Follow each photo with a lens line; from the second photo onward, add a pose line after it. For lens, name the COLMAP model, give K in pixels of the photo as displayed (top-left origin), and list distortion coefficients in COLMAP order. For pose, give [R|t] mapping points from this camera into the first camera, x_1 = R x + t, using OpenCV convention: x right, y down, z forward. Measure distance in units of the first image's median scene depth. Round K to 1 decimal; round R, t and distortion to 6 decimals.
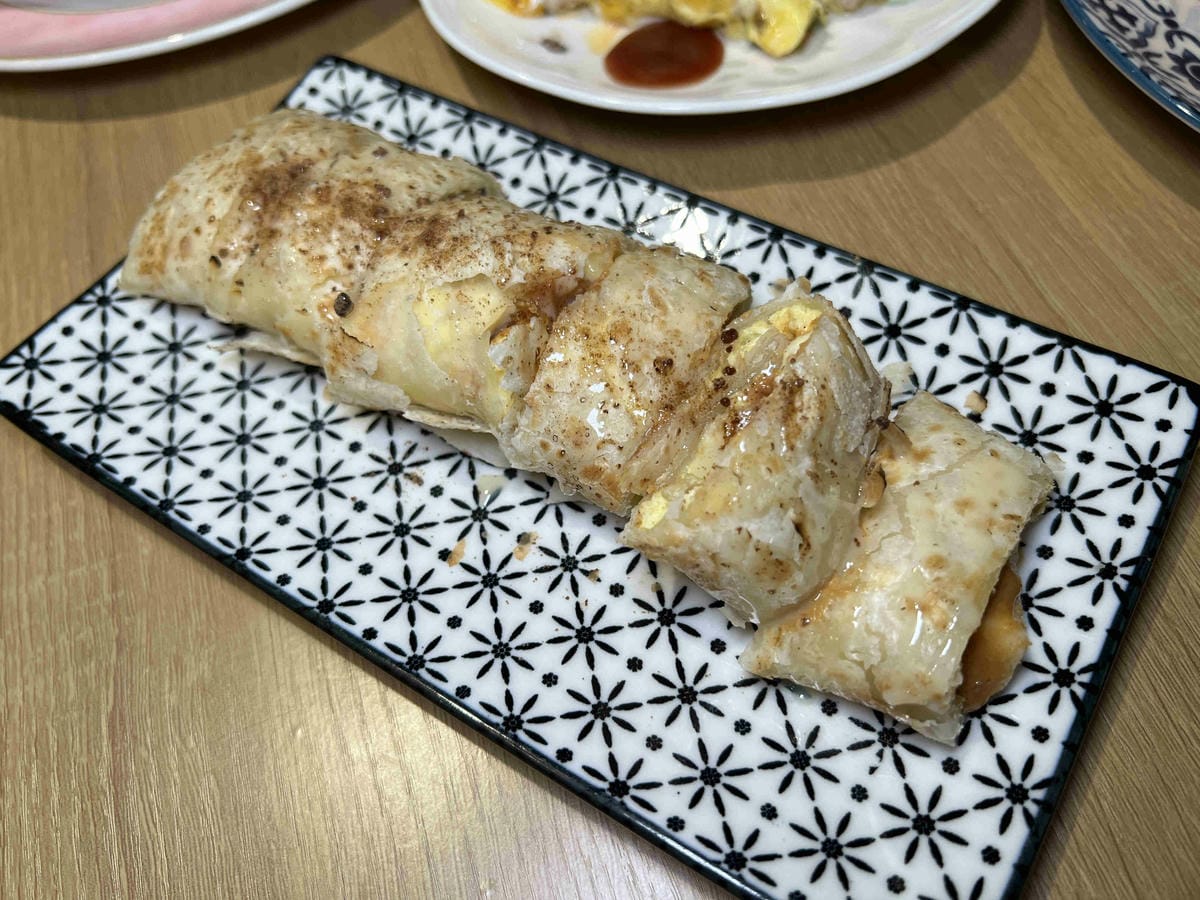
lens RADIAL K [[1082.9, 0, 615.4], [0, 1082.9, 448.3], [0, 0, 1]] dist [0.011924, 0.002814]
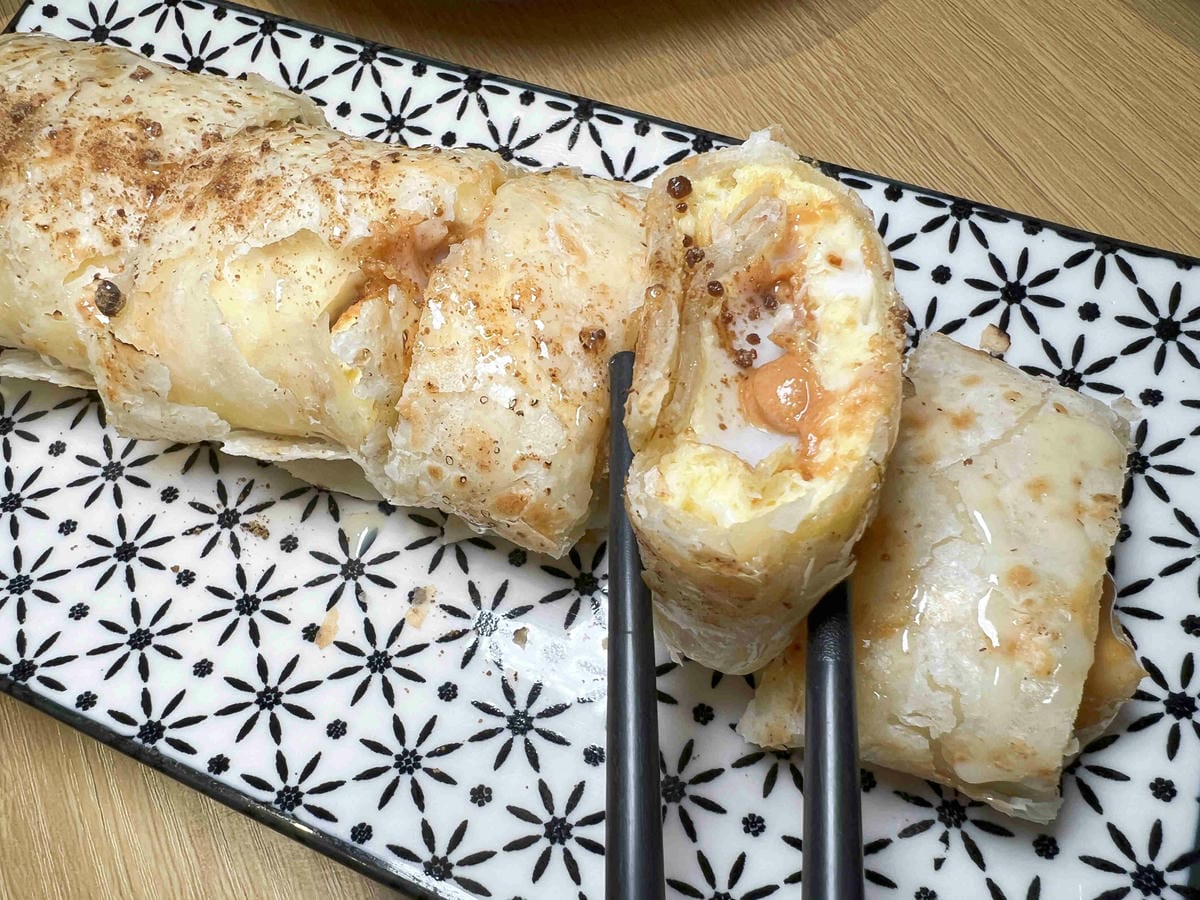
lens RADIAL K [[1118.6, 0, 595.7], [0, 1118.6, 537.8], [0, 0, 1]] dist [-0.049333, 0.092253]
pose [[0.989589, -0.123548, 0.073819, -0.017045], [0.115120, 0.987331, 0.109201, -0.023651], [-0.086376, -0.099566, 0.991275, 0.253069]]
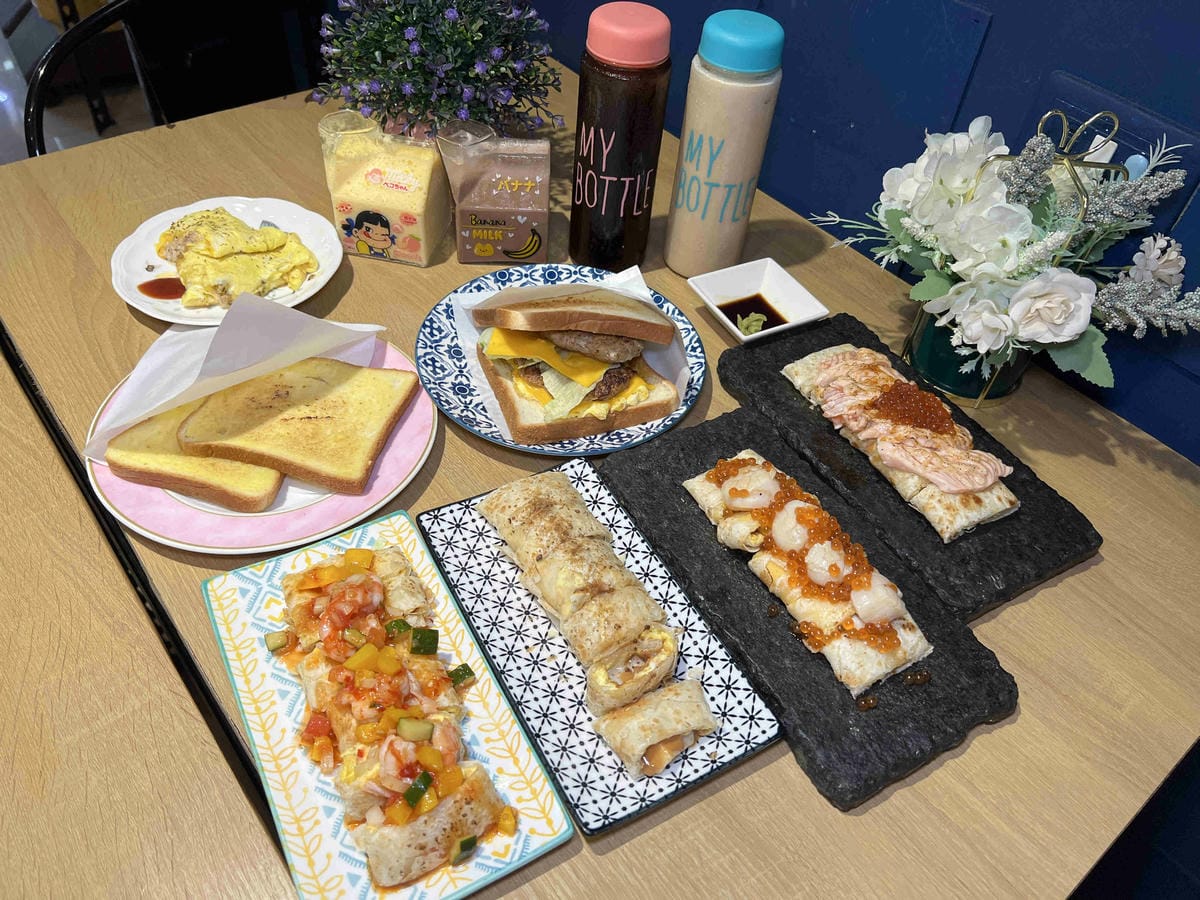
lens RADIAL K [[1082.9, 0, 615.4], [0, 1082.9, 448.3], [0, 0, 1]] dist [0.011924, 0.002814]
pose [[0.867966, 0.463797, -0.177561, 0.322690], [-0.488376, 0.862021, -0.135680, -0.086076], [0.090134, 0.204482, 0.974712, -1.956258]]
